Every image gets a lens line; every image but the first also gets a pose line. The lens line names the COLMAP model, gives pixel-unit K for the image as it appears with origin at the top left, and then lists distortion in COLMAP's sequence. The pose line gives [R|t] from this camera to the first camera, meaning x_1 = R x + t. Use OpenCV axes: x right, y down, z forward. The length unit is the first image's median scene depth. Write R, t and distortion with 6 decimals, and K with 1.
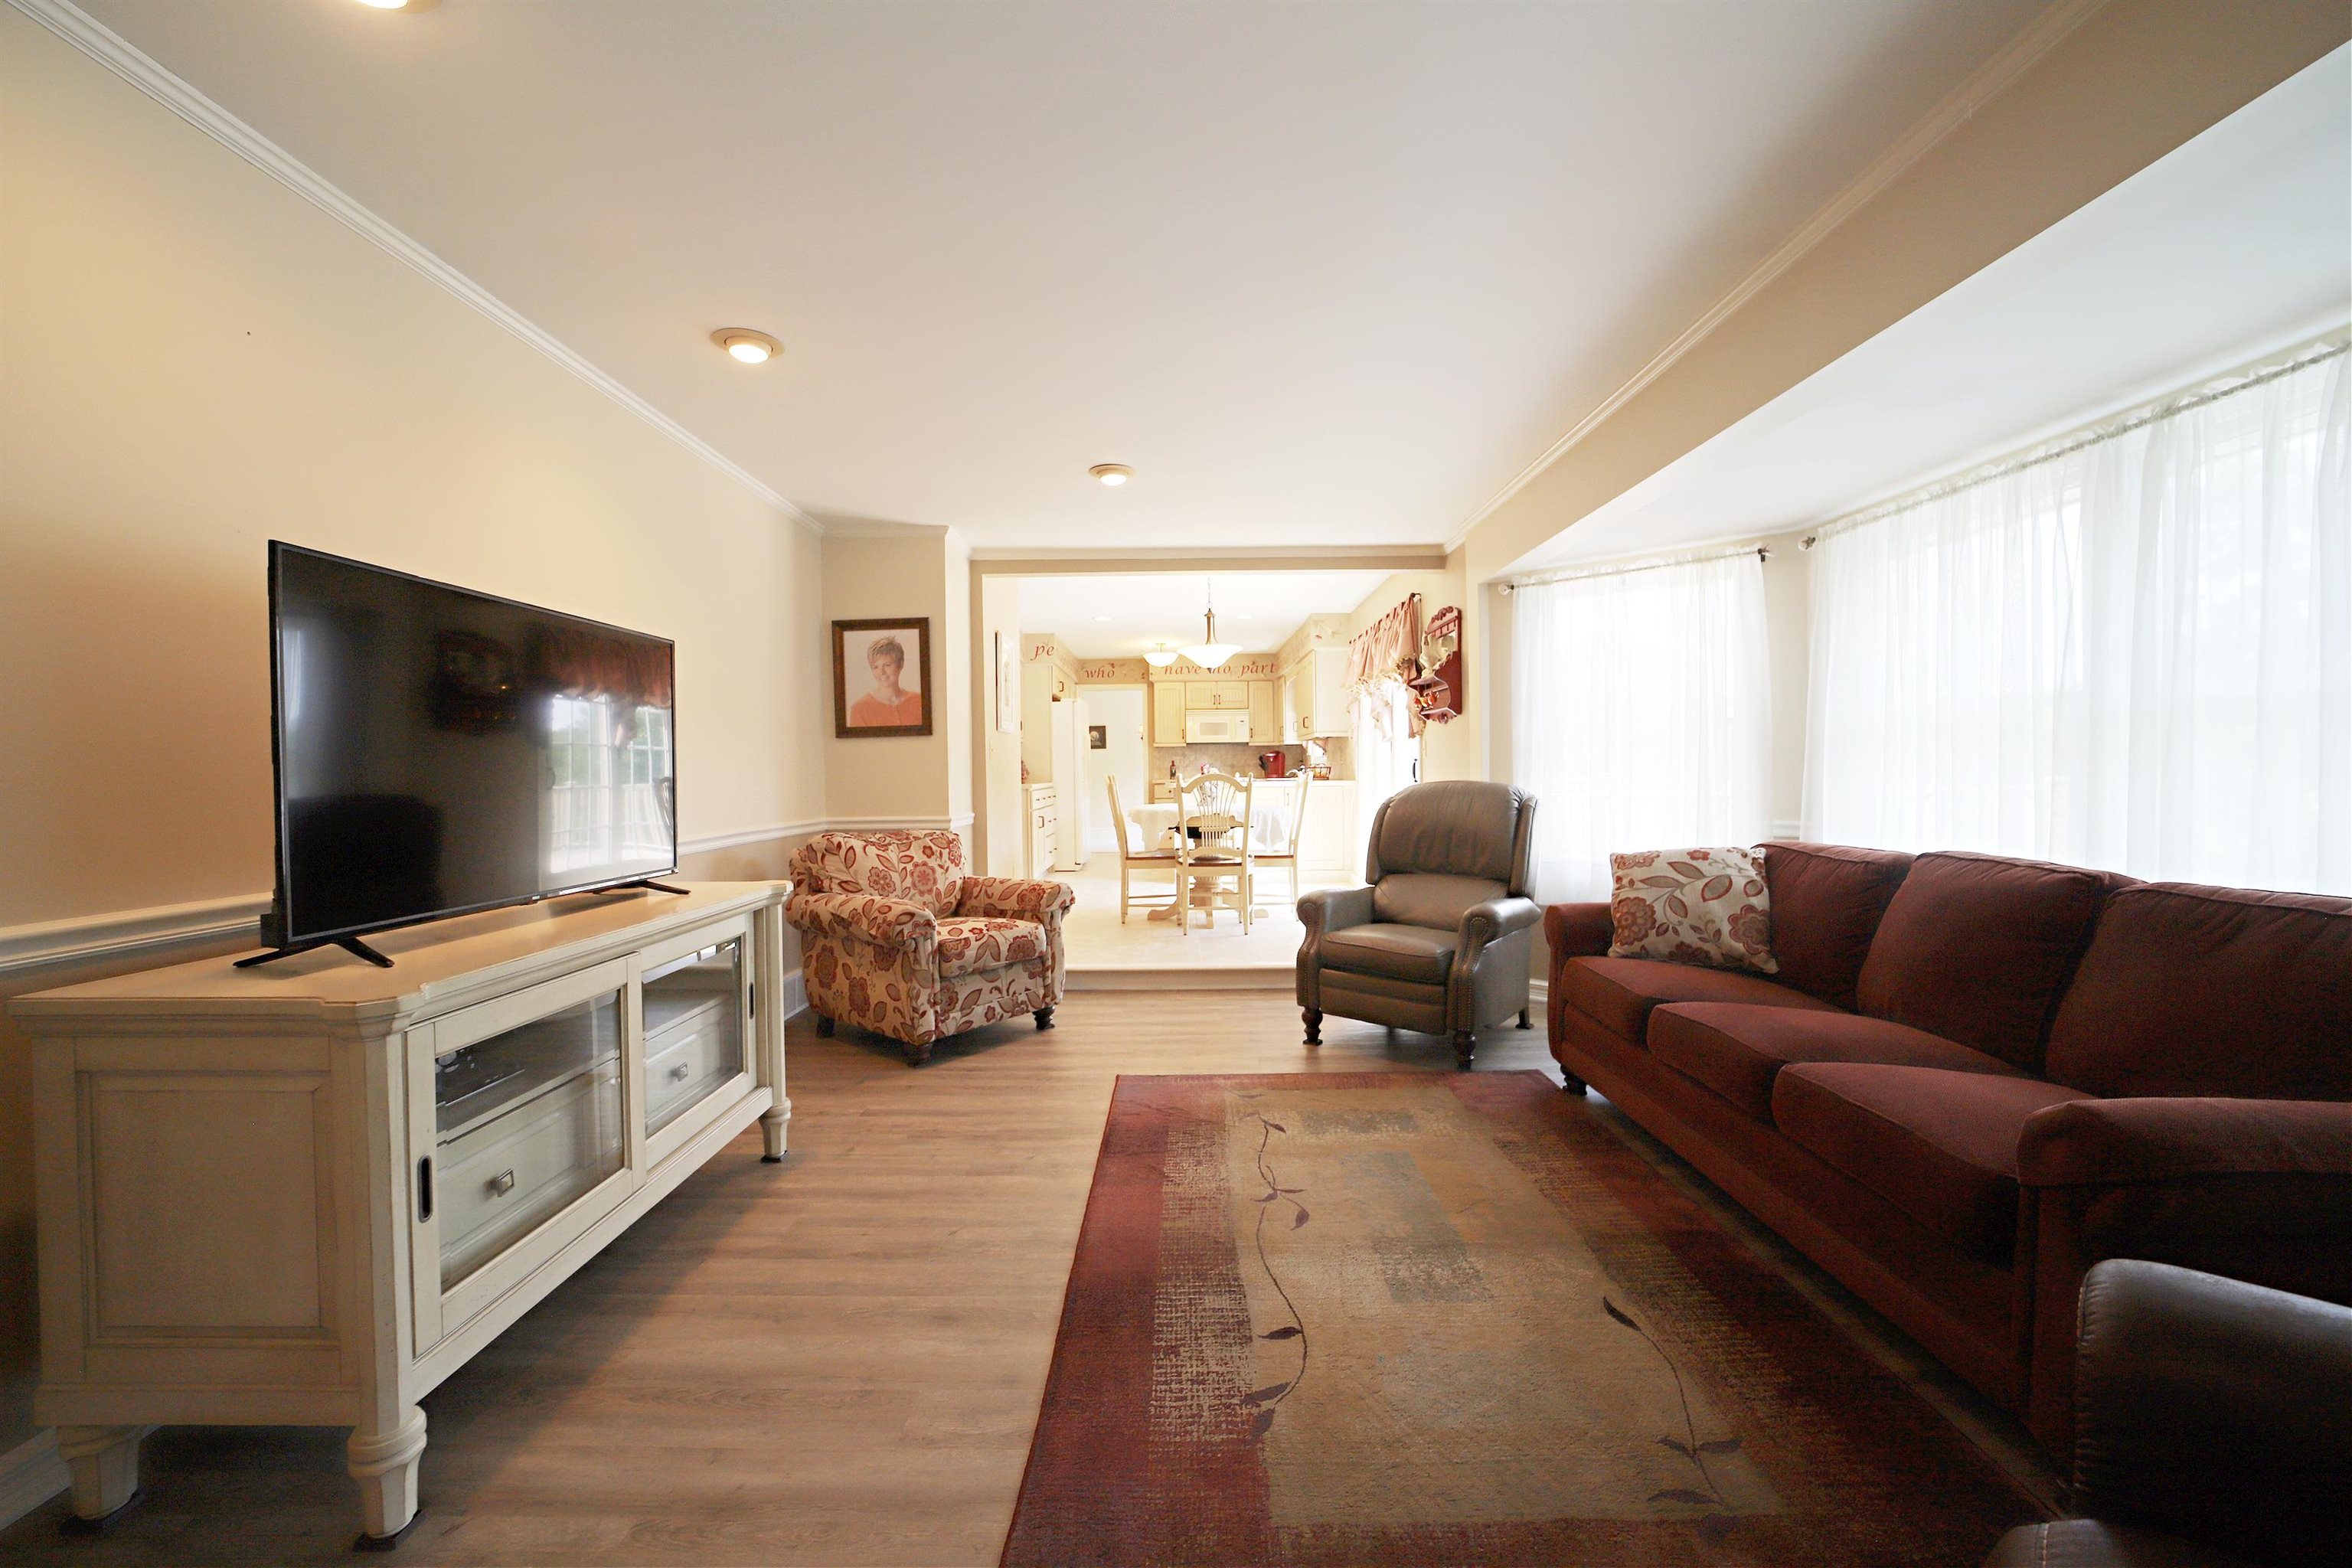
lens RADIAL K [[916.7, 0, 1176.0], [0, 916.7, 784.0], [0, 0, 1]] dist [-0.036630, 0.009323]
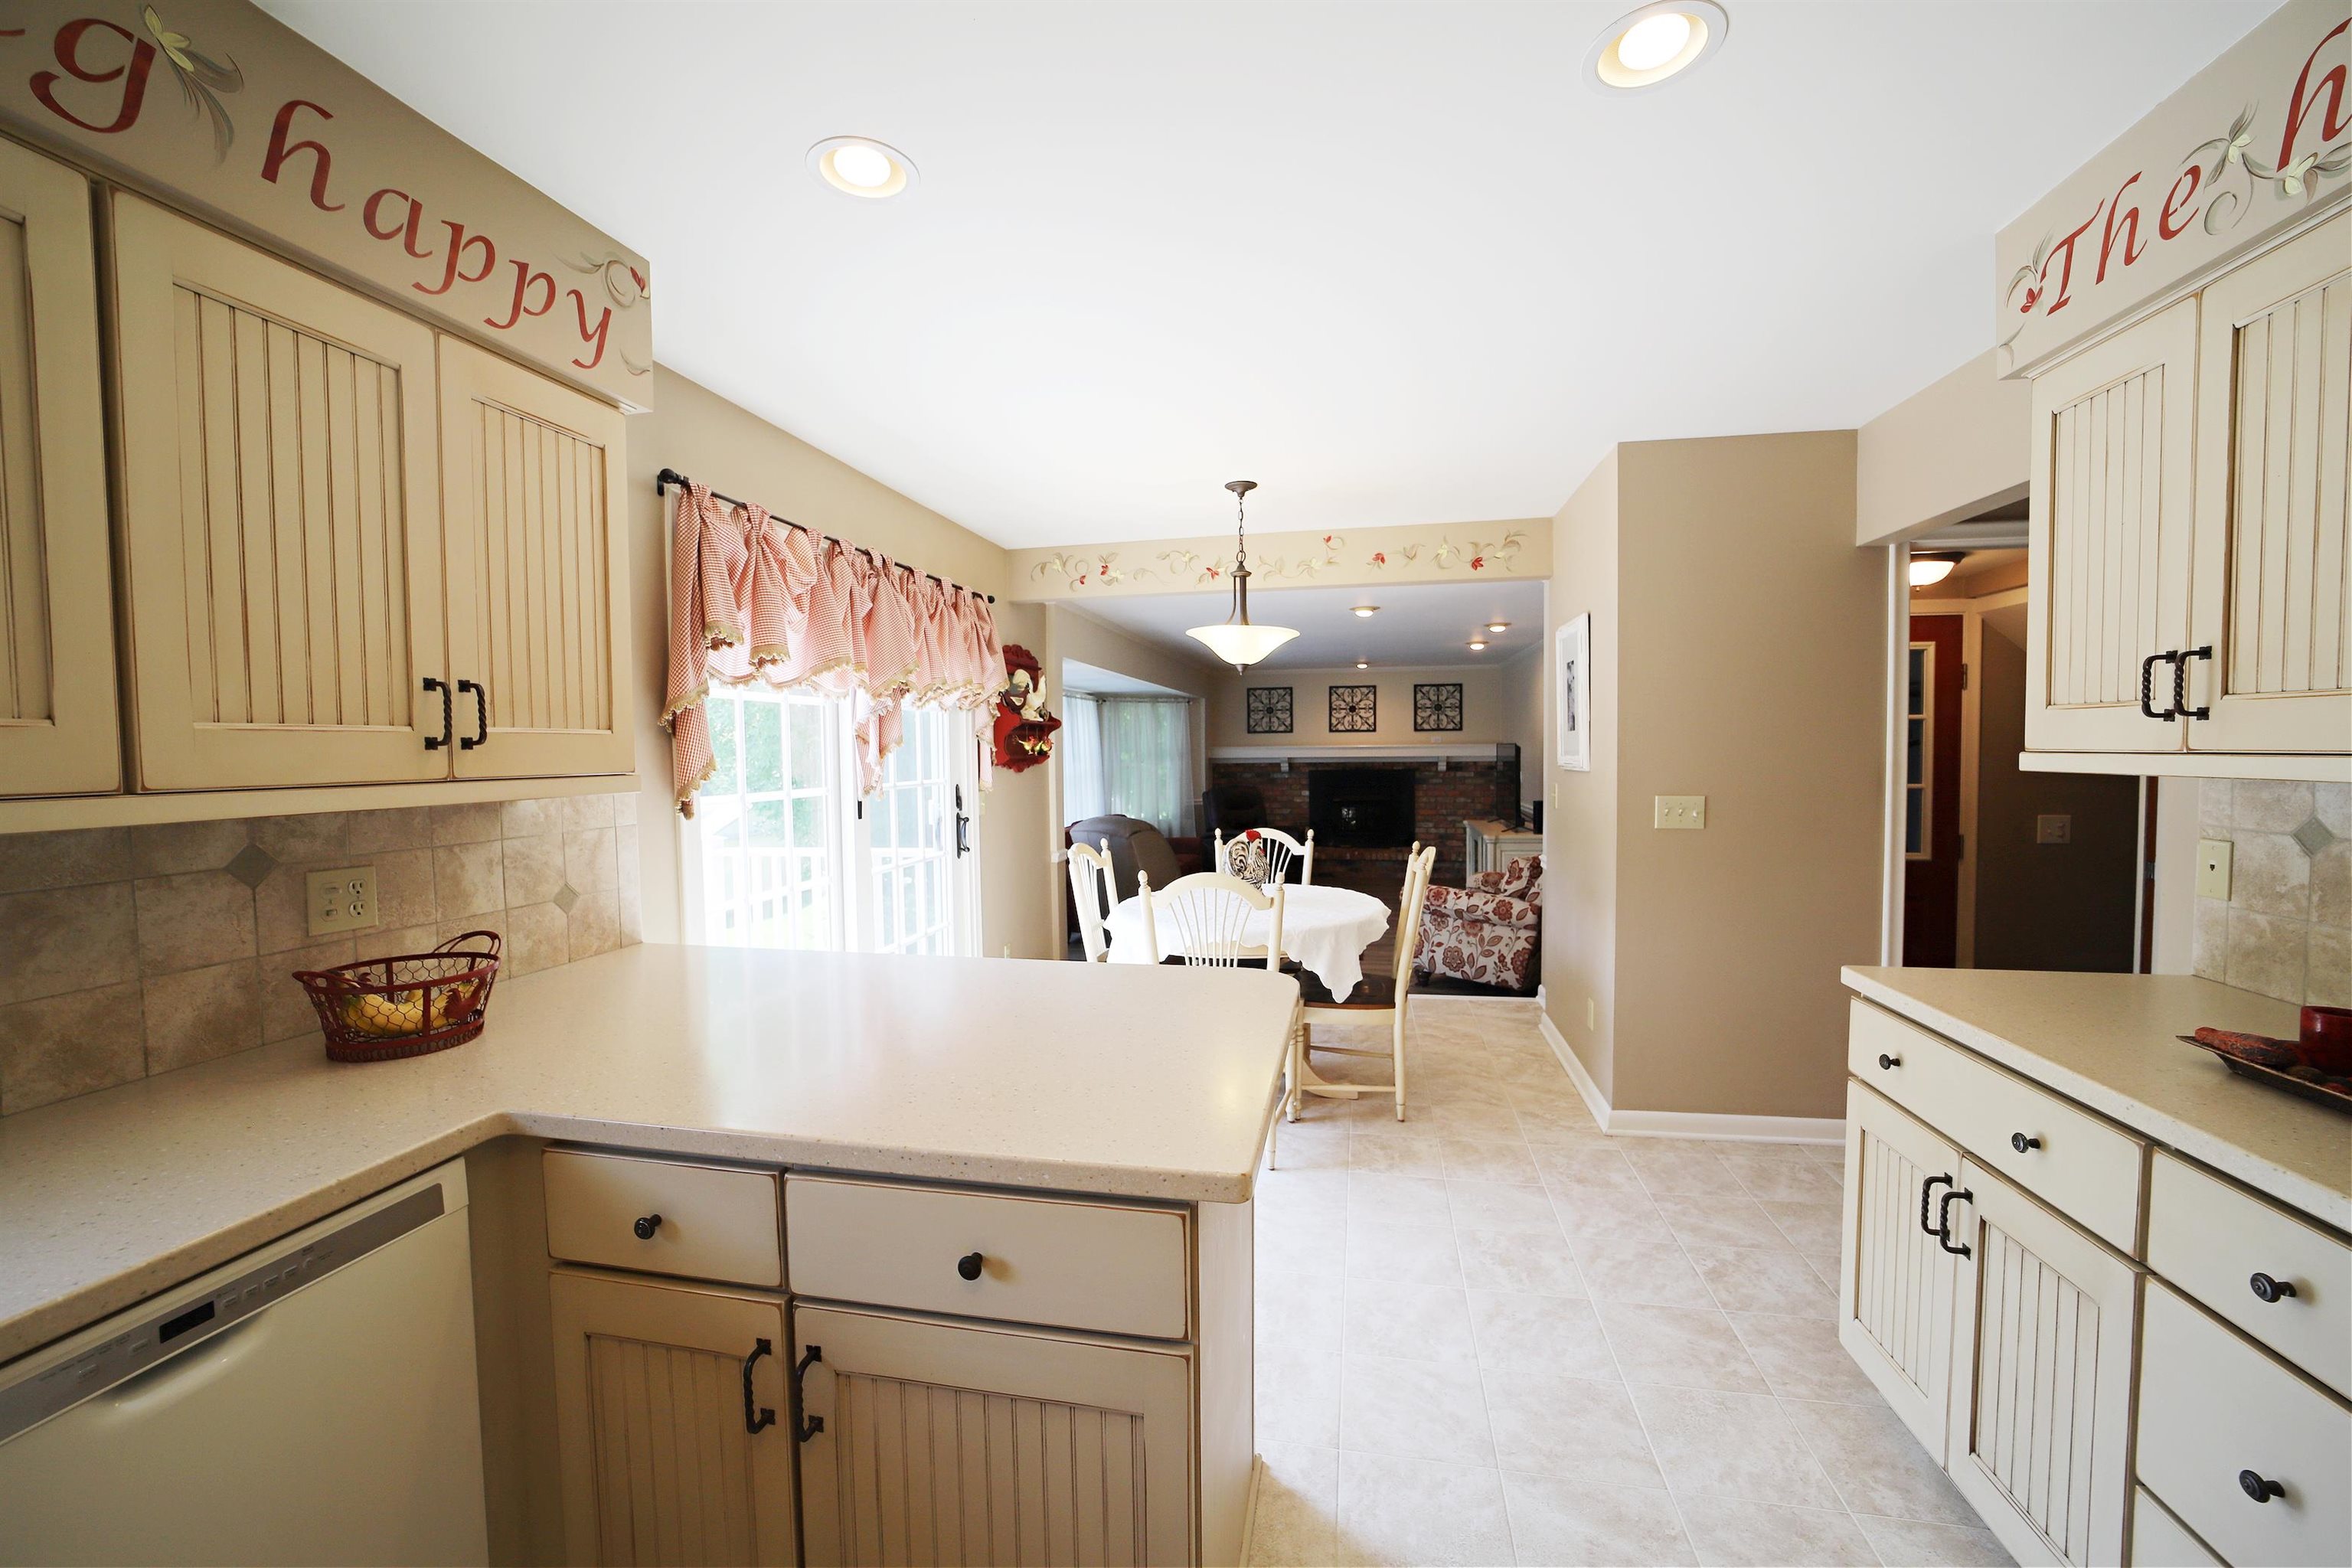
lens RADIAL K [[916.7, 0, 1176.0], [0, 916.7, 784.0], [0, 0, 1]] dist [-0.036630, 0.009323]
pose [[-0.980289, 0.015599, 0.196952, -0.034291], [0.026311, 0.998306, 0.051887, -0.082252], [-0.195809, 0.056046, -0.979039, 1.580003]]
